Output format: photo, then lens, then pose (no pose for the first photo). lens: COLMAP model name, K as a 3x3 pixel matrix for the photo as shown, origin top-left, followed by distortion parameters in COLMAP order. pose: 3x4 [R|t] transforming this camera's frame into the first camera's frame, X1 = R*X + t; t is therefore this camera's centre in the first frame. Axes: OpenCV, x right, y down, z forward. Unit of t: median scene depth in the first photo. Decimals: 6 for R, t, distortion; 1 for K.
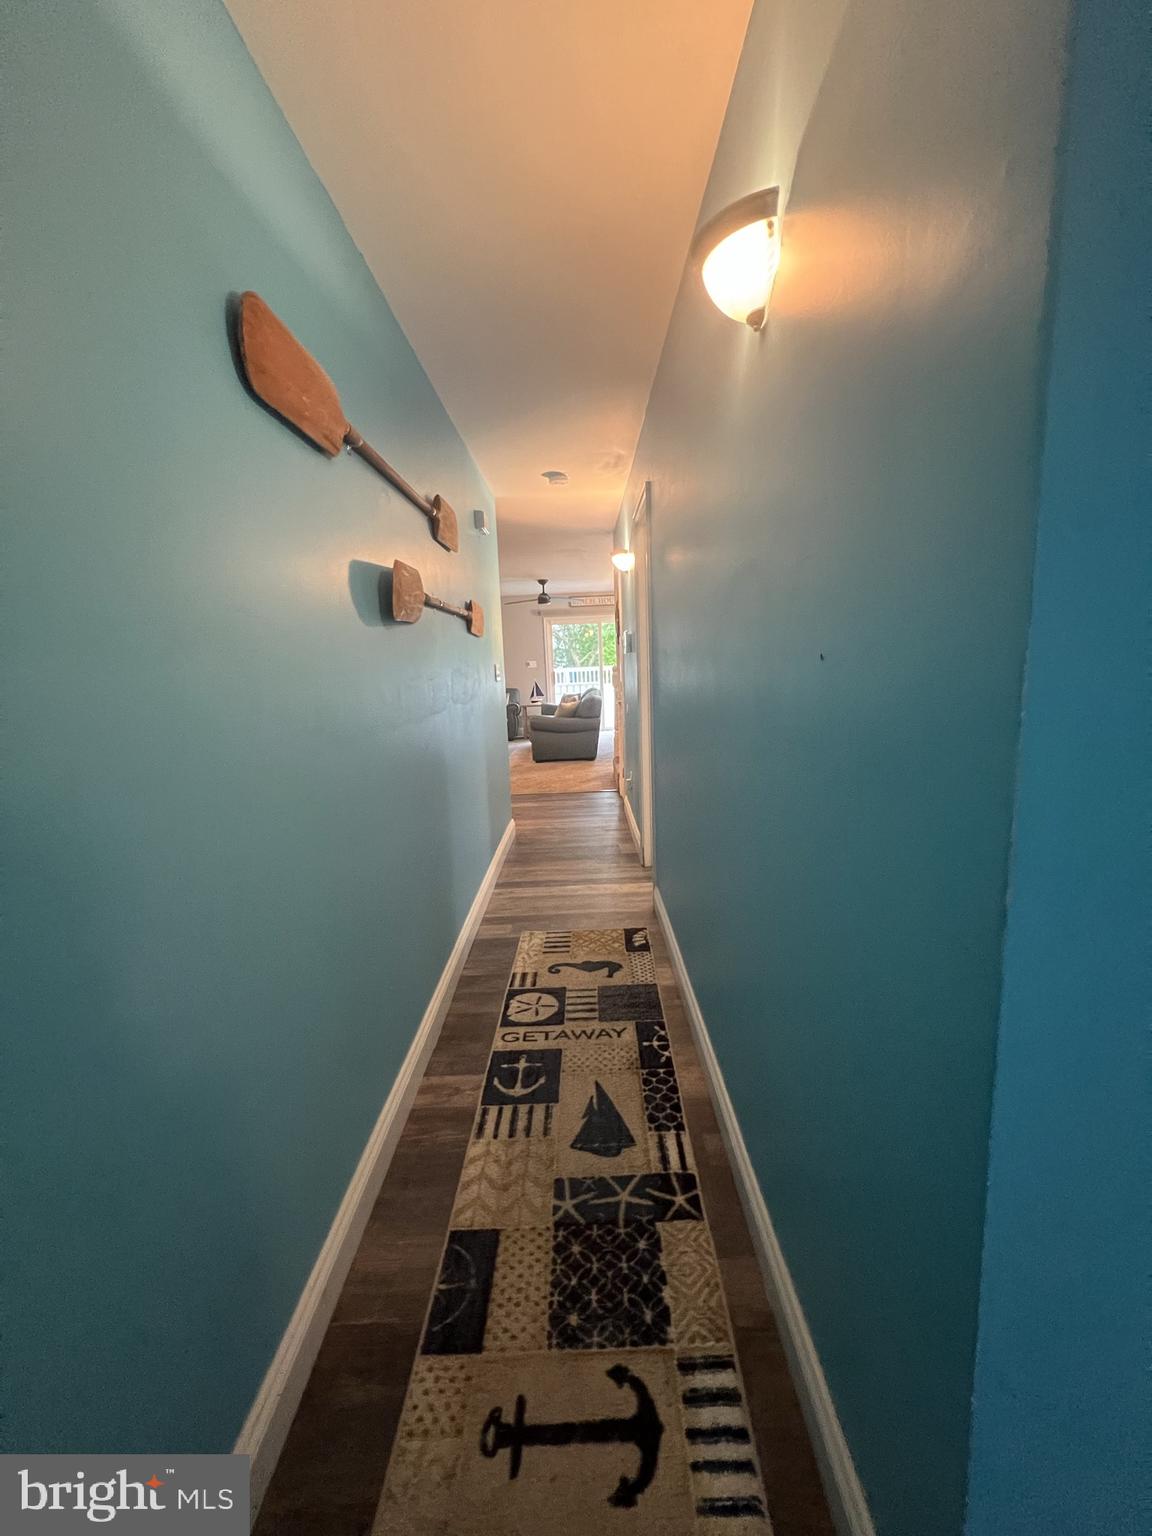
lens RADIAL K [[614.8, 0, 577.0], [0, 614.8, 761.5], [0, 0, 1]] dist [-0.003292, 0.000788]
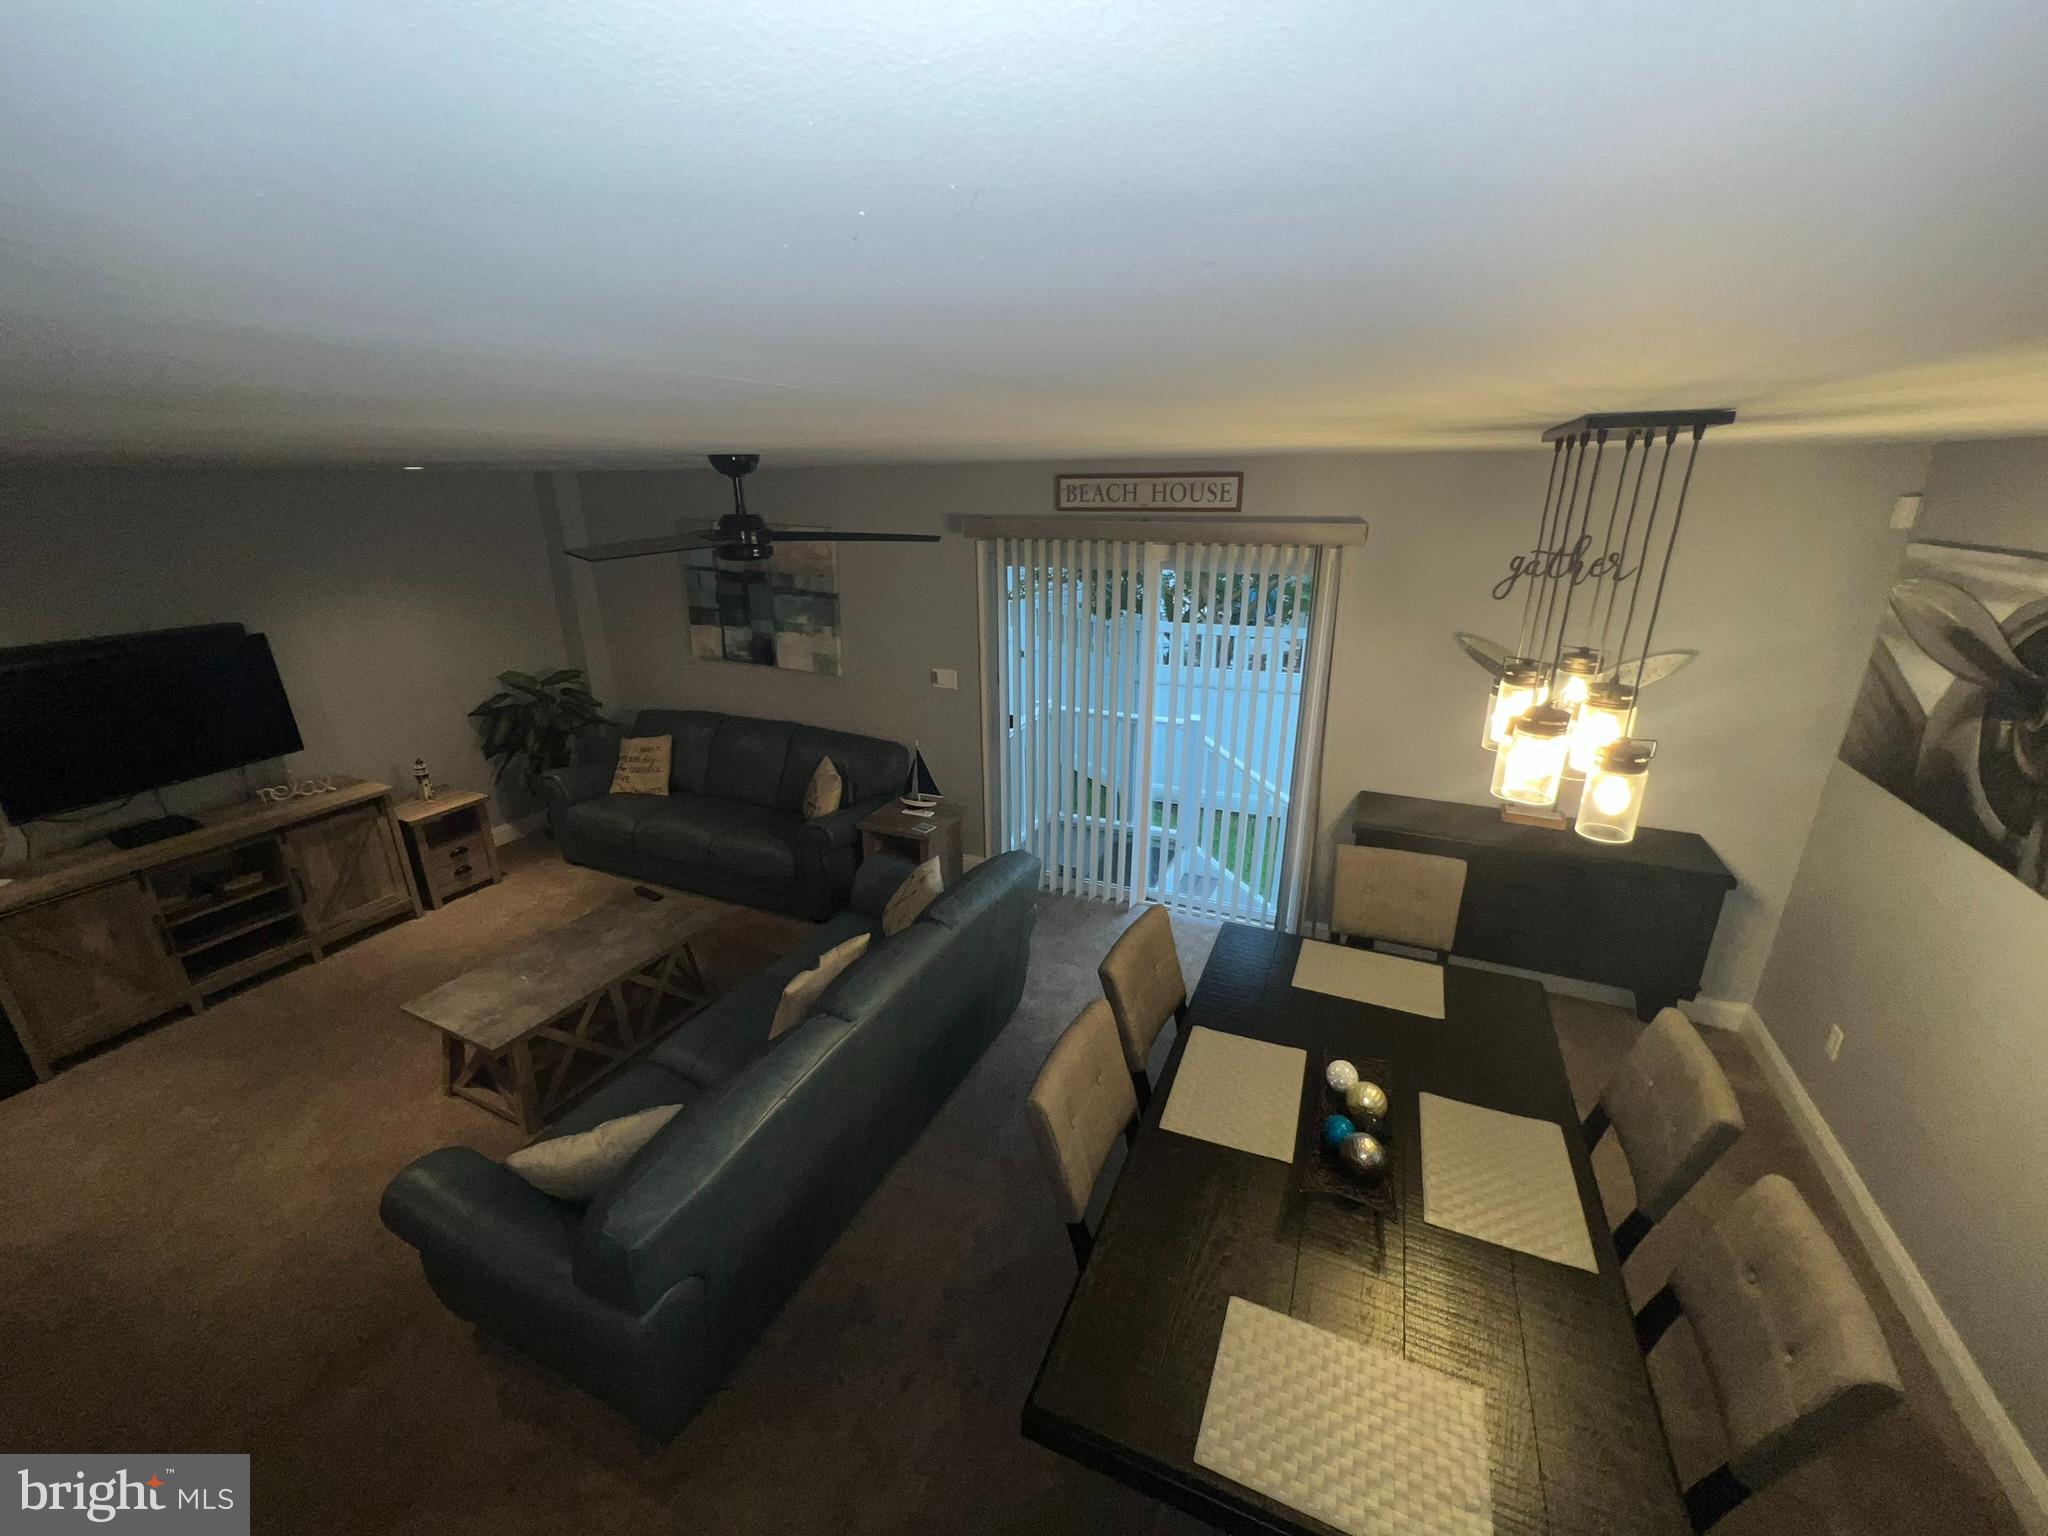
lens RADIAL K [[819.7, 0, 1018.0], [0, 819.7, 766.9], [0, 0, 1]] dist [-0.003292, 0.000788]
pose [[0.908444, 0.167589, -0.382941, 0.170286], [-0.097109, 0.975660, 0.196614, -0.243538], [0.406571, -0.141426, 0.902607, 0.726585]]
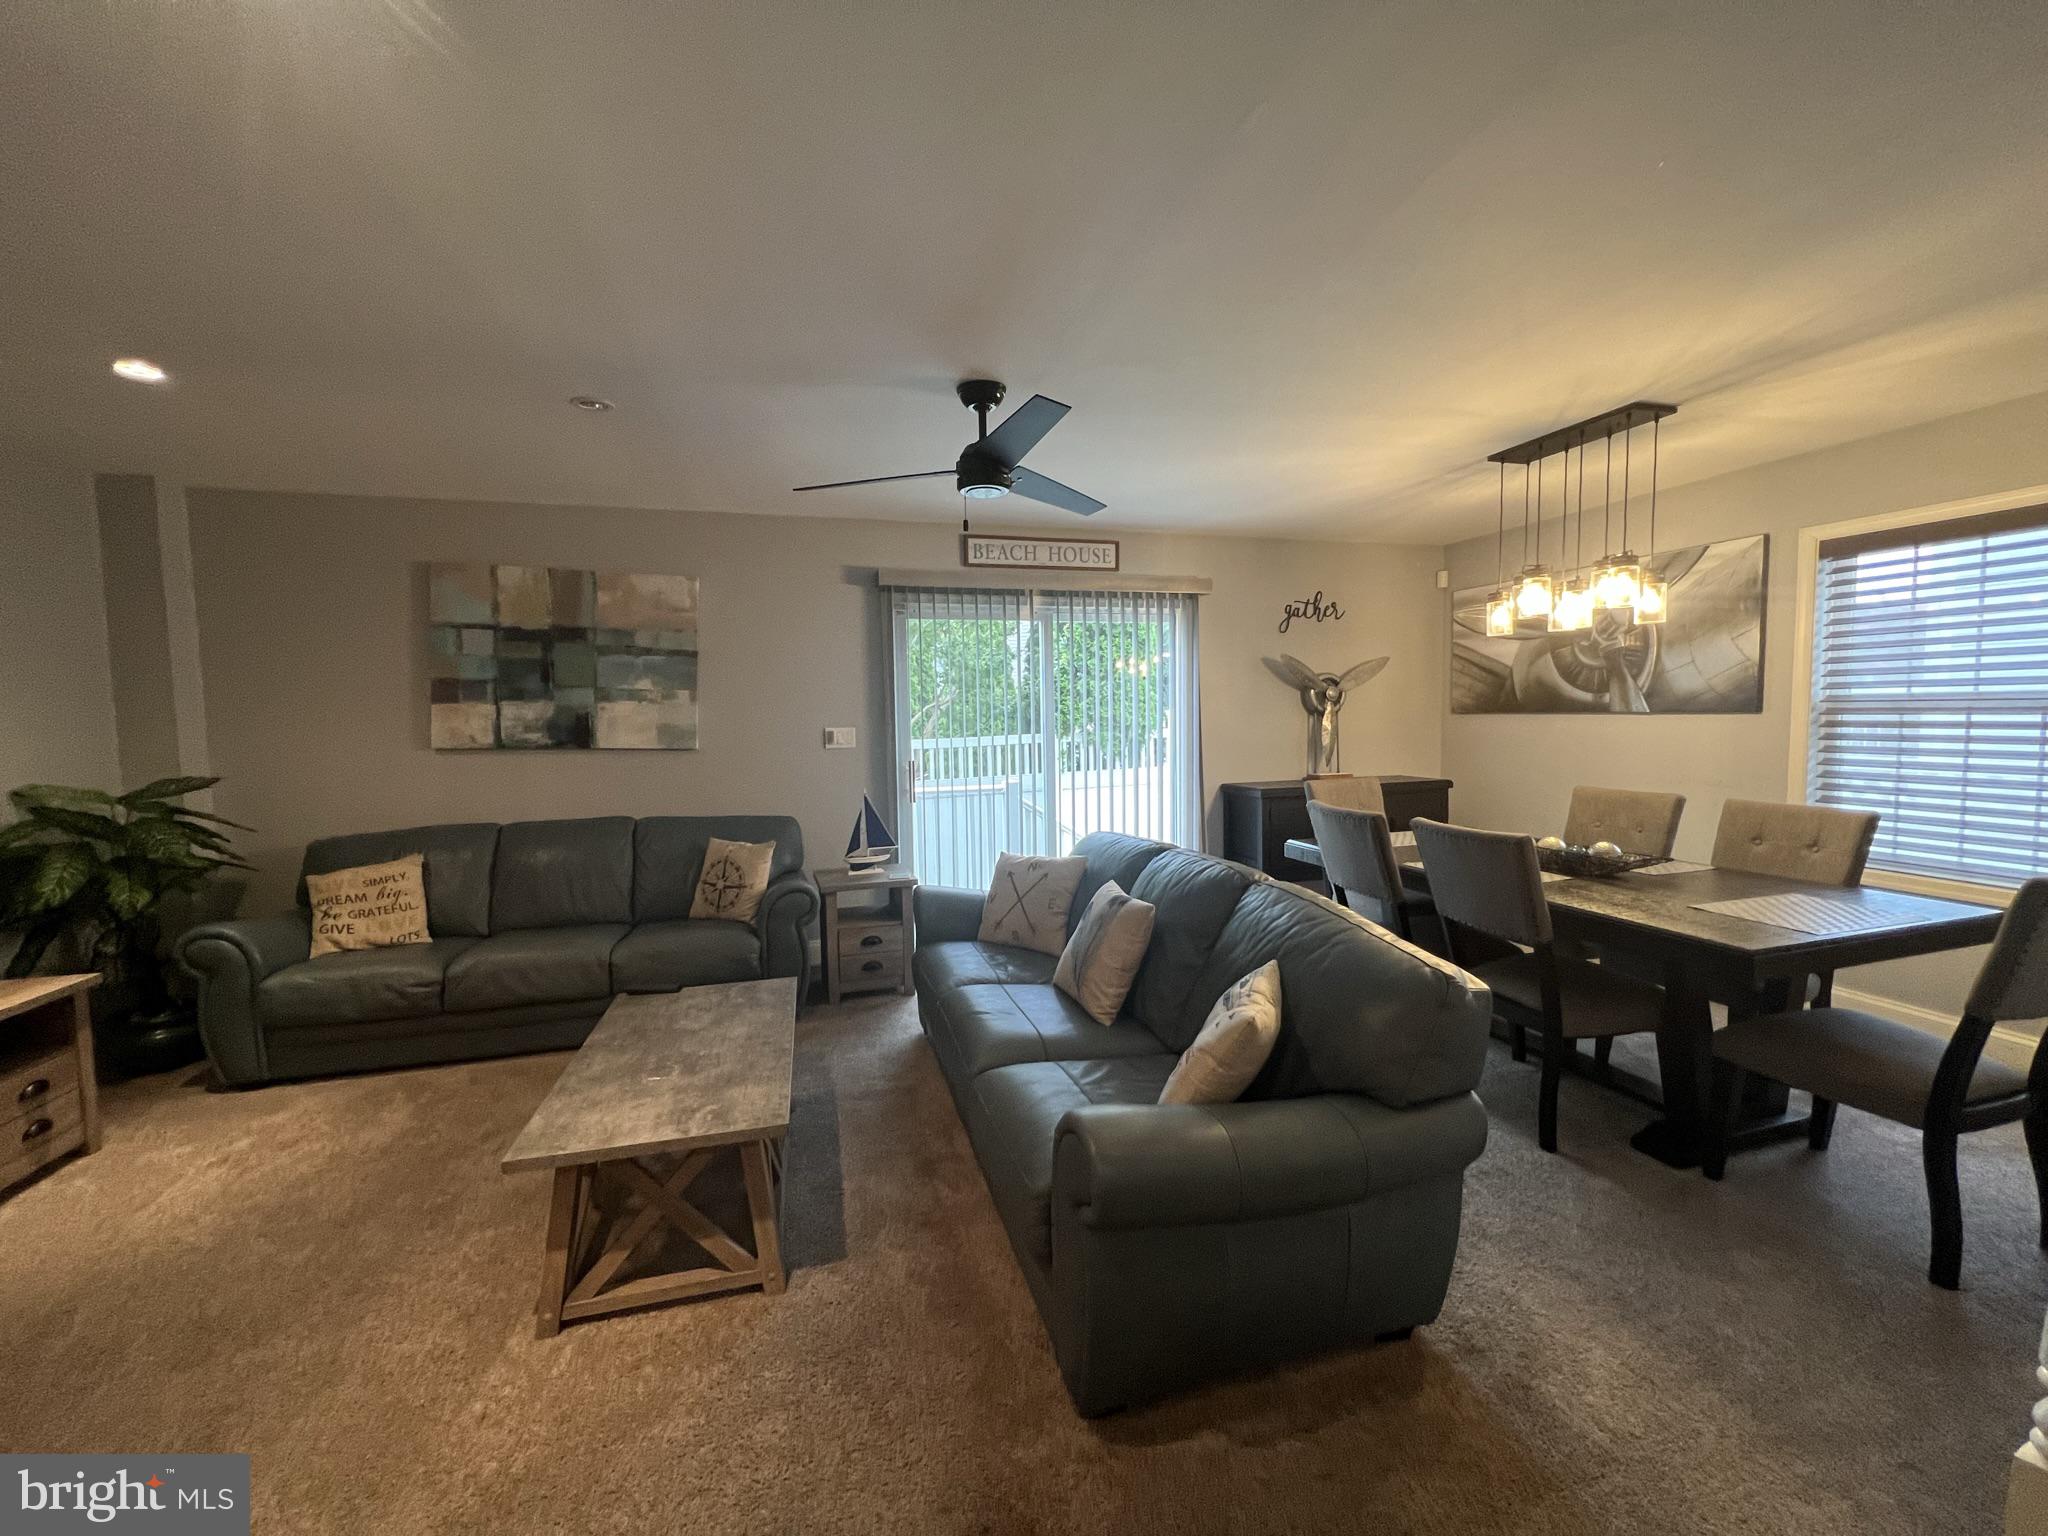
lens RADIAL K [[819.7, 0, 1021.0], [0, 819.7, 768.3], [0, 0, 1]] dist [-0.003292, 0.000788]
pose [[0.960197, 0.005091, 0.279277, -0.122015], [0.023623, 0.994772, -0.099353, -0.119366], [-0.278322, 0.101996, 0.955057, 0.694540]]
